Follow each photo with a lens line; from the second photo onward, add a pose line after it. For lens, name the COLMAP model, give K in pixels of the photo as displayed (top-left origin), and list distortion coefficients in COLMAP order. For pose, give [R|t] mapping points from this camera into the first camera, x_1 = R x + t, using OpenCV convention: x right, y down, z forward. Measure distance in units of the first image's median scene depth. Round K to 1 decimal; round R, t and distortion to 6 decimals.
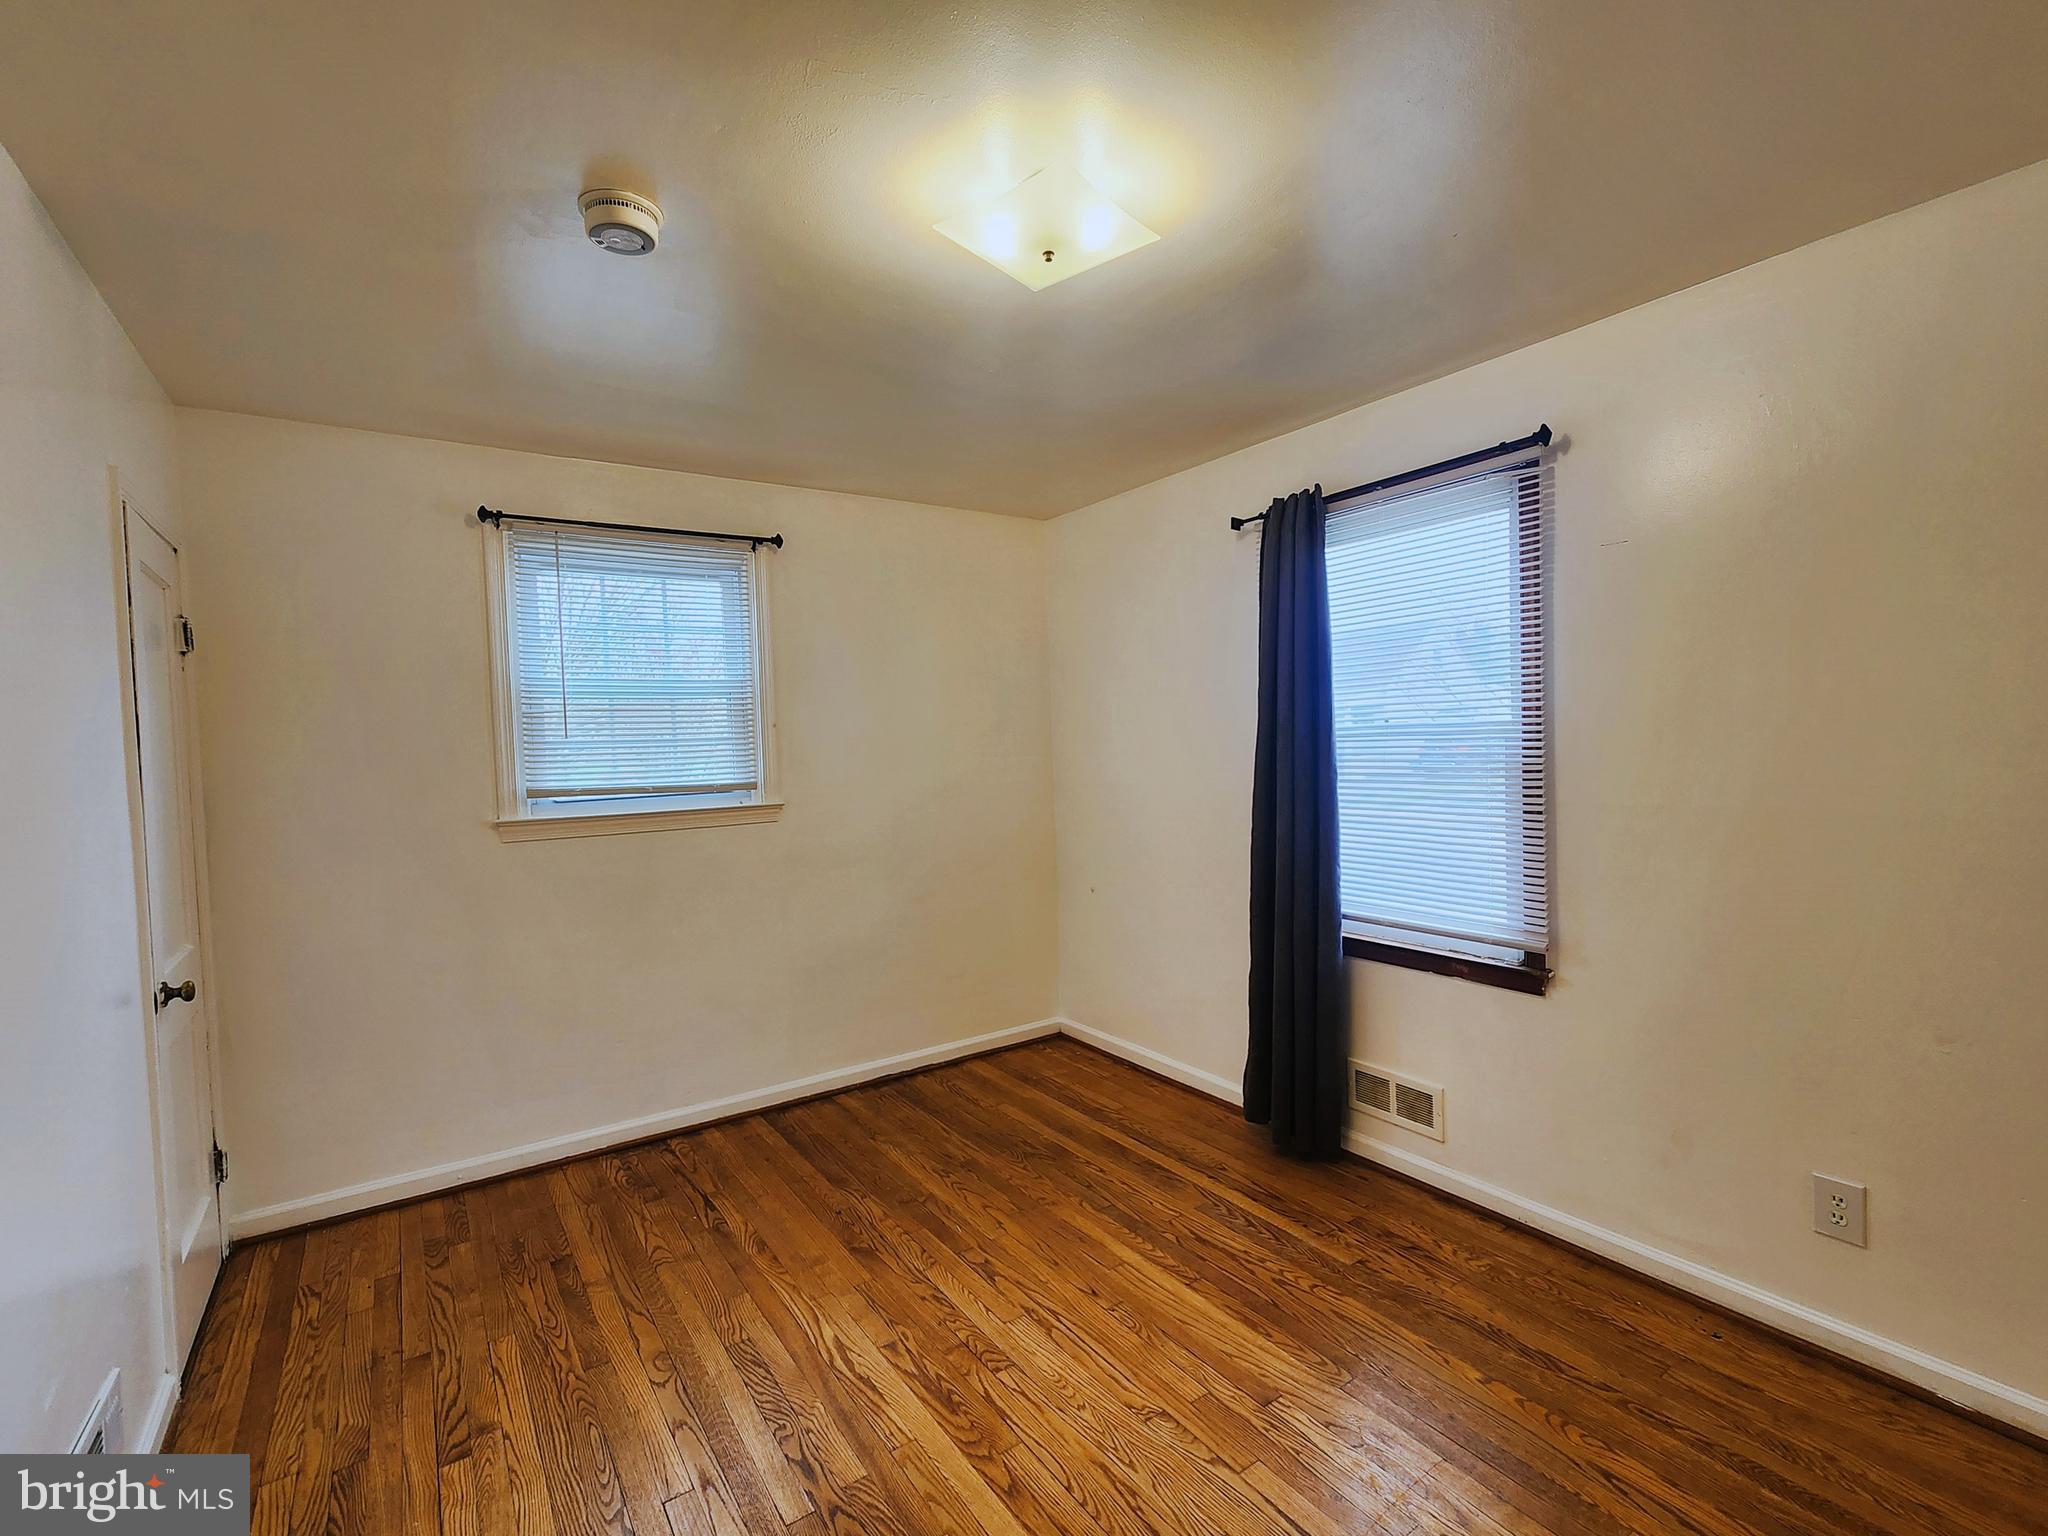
lens RADIAL K [[894.2, 0, 1024.1], [0, 894.2, 773.3], [0, 0, 1]] dist [0.000371, 0.000389]
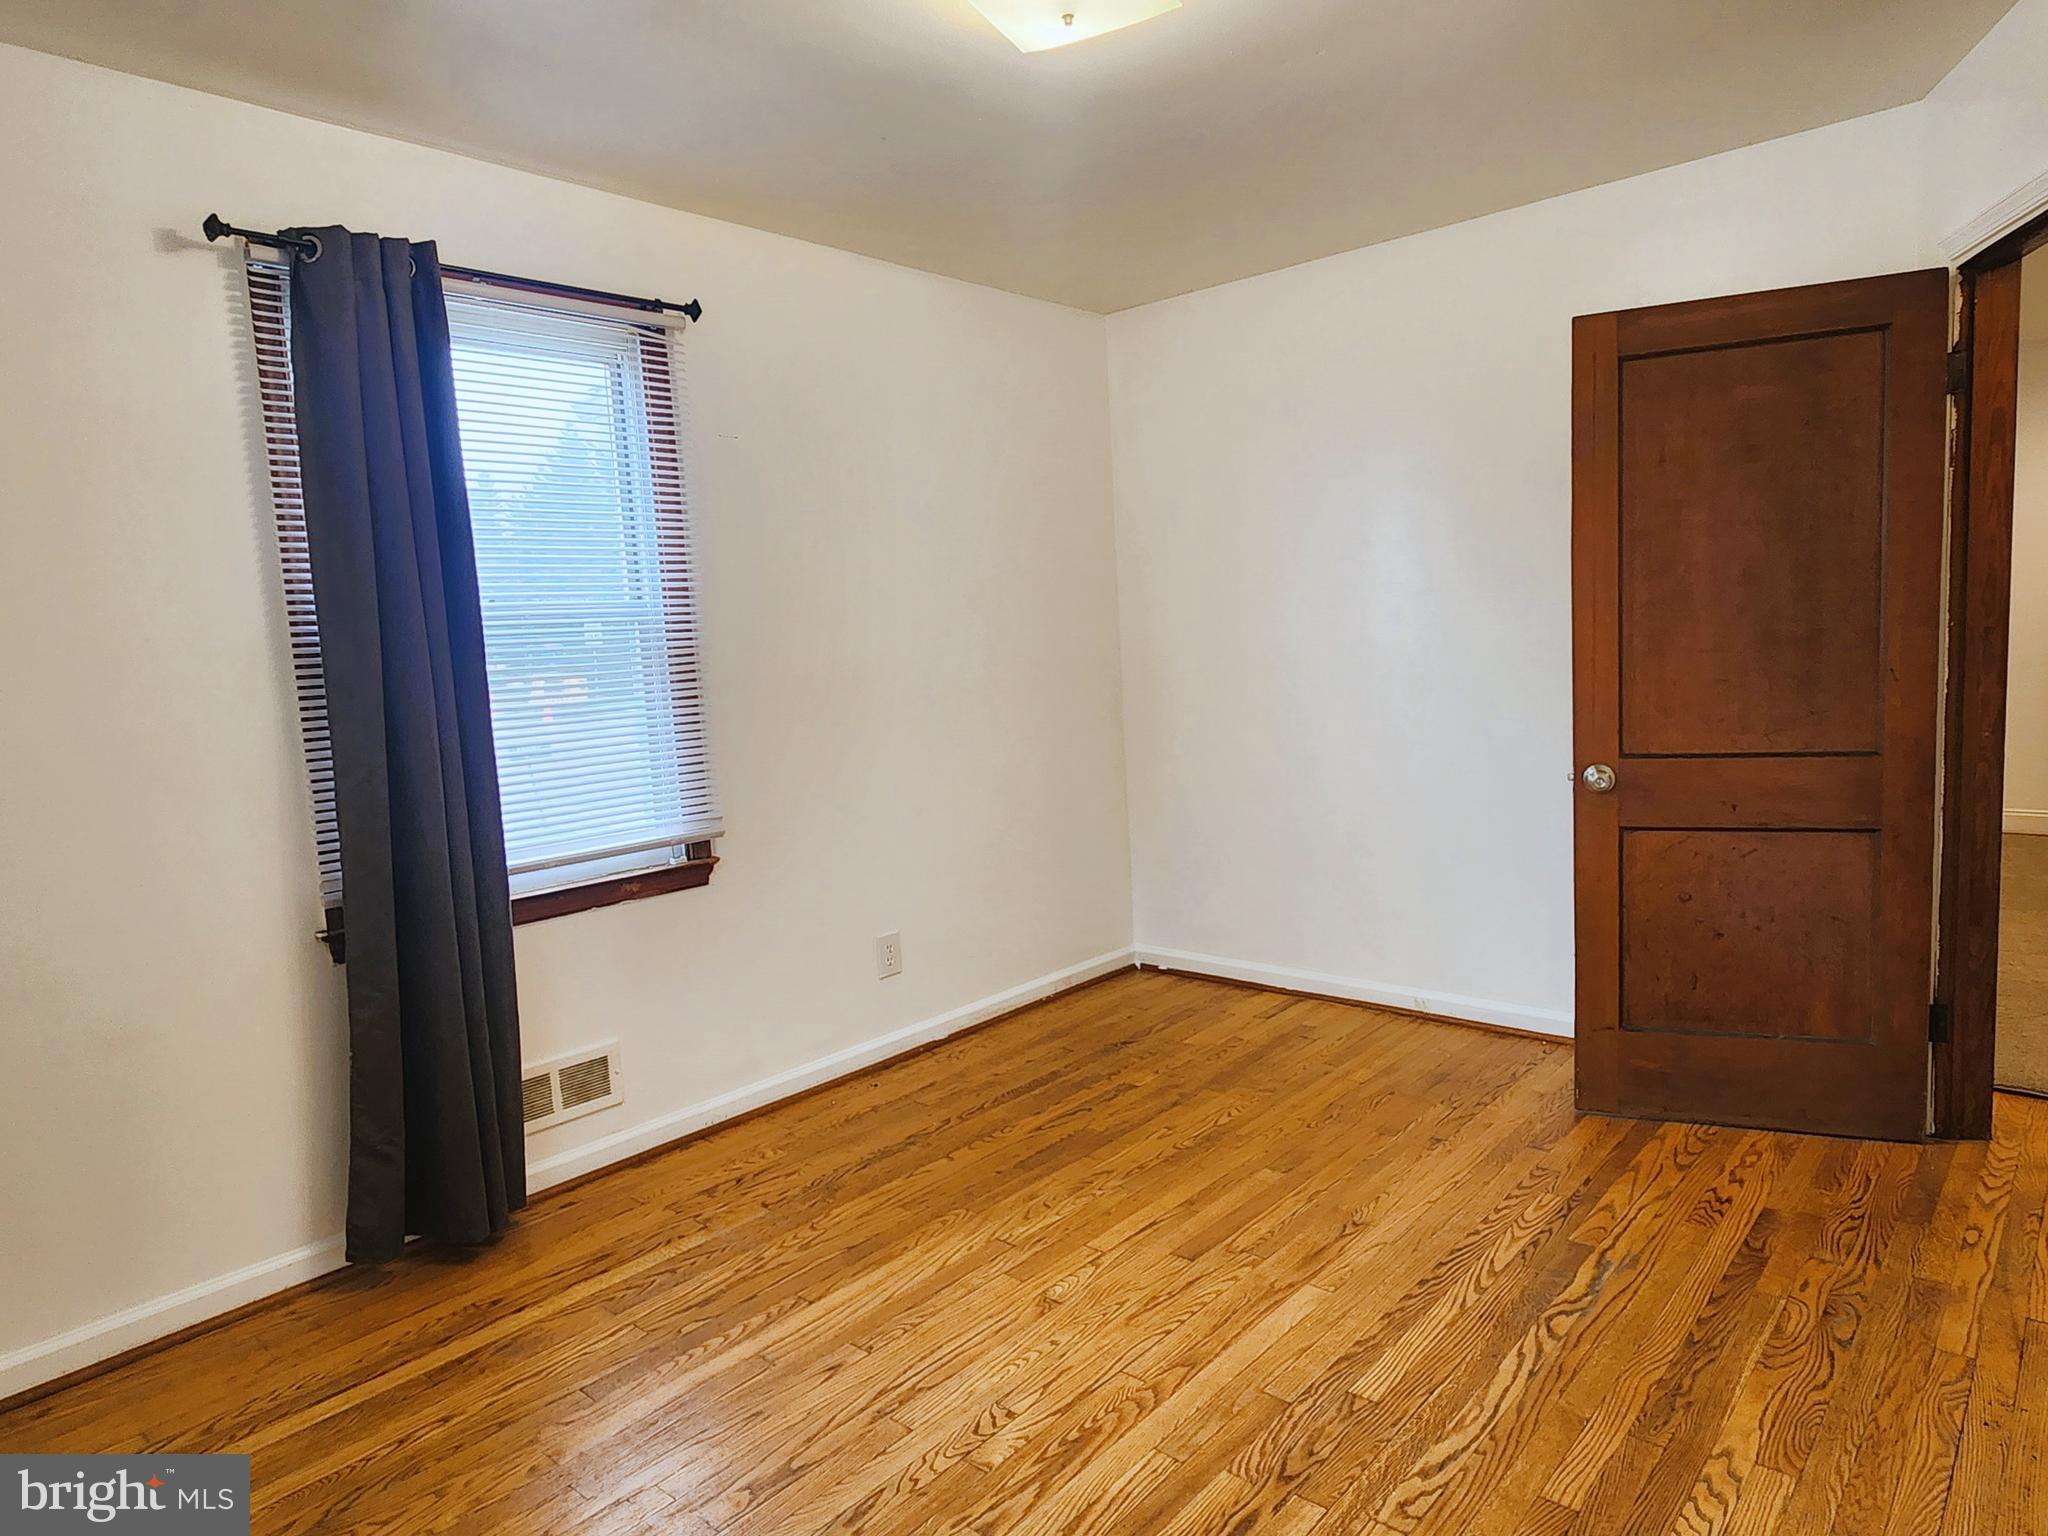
lens RADIAL K [[1255.6, 0, 1024.8], [0, 1255.6, 769.4], [0, 0, 1]] dist [0.006602, 0.000759]
pose [[-0.222587, -0.069001, 0.972468, -0.848217], [0.092273, 0.991523, 0.091473, 0.029798], [-0.970536, 0.110093, -0.214334, 0.960465]]
